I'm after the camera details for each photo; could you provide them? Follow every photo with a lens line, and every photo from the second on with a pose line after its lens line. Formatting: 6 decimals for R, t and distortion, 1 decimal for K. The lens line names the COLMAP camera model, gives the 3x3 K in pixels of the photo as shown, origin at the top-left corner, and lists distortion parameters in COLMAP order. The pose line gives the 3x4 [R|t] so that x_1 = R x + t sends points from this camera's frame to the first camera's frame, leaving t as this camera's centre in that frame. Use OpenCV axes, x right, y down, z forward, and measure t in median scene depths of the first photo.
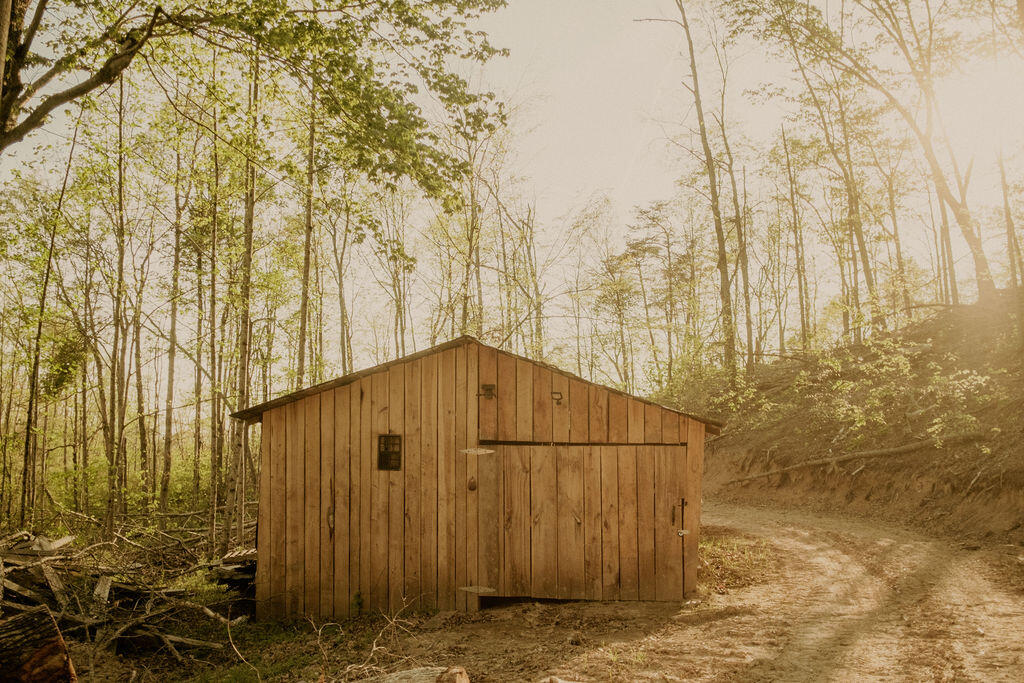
lens RADIAL K [[968.1, 0, 512.0], [0, 968.1, 341.5], [0, 0, 1]] dist [-0.001336, 0.005109]
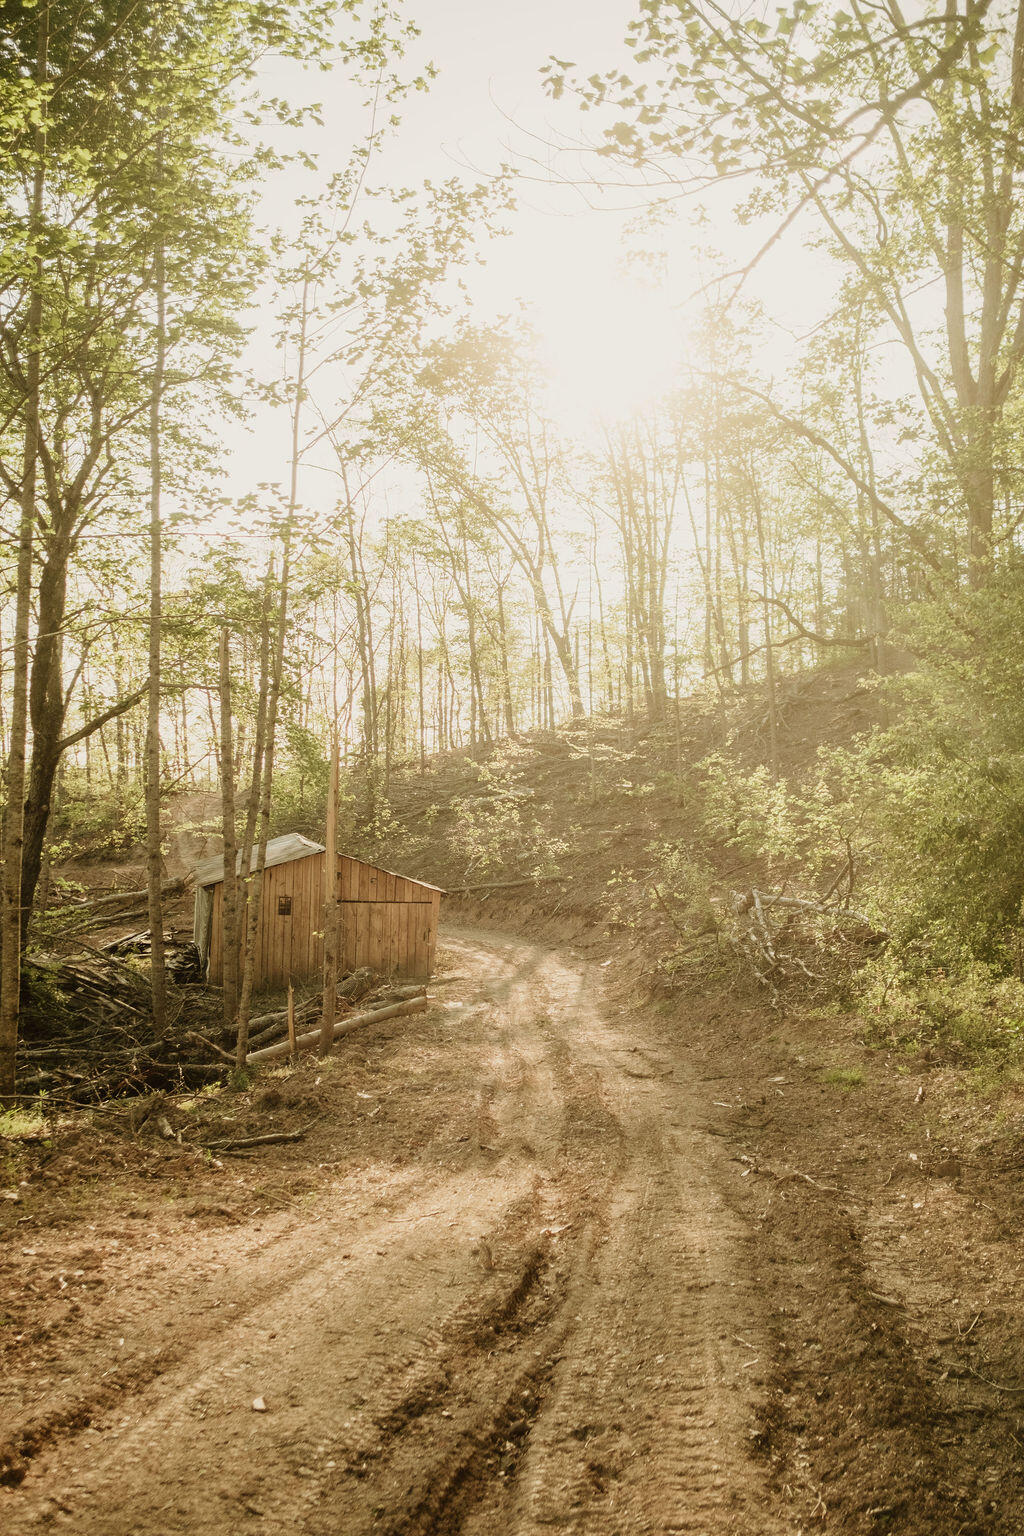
lens RADIAL K [[1452.1, 0, 512.0], [0, 1452.1, 768.0], [0, 0, 1]] dist [-0.001336, 0.005109]
pose [[0.916886, 0.031063, 0.397939, -0.578205], [-0.064913, 0.995299, 0.071872, -0.264527], [-0.393836, -0.091730, 0.914592, -1.199817]]
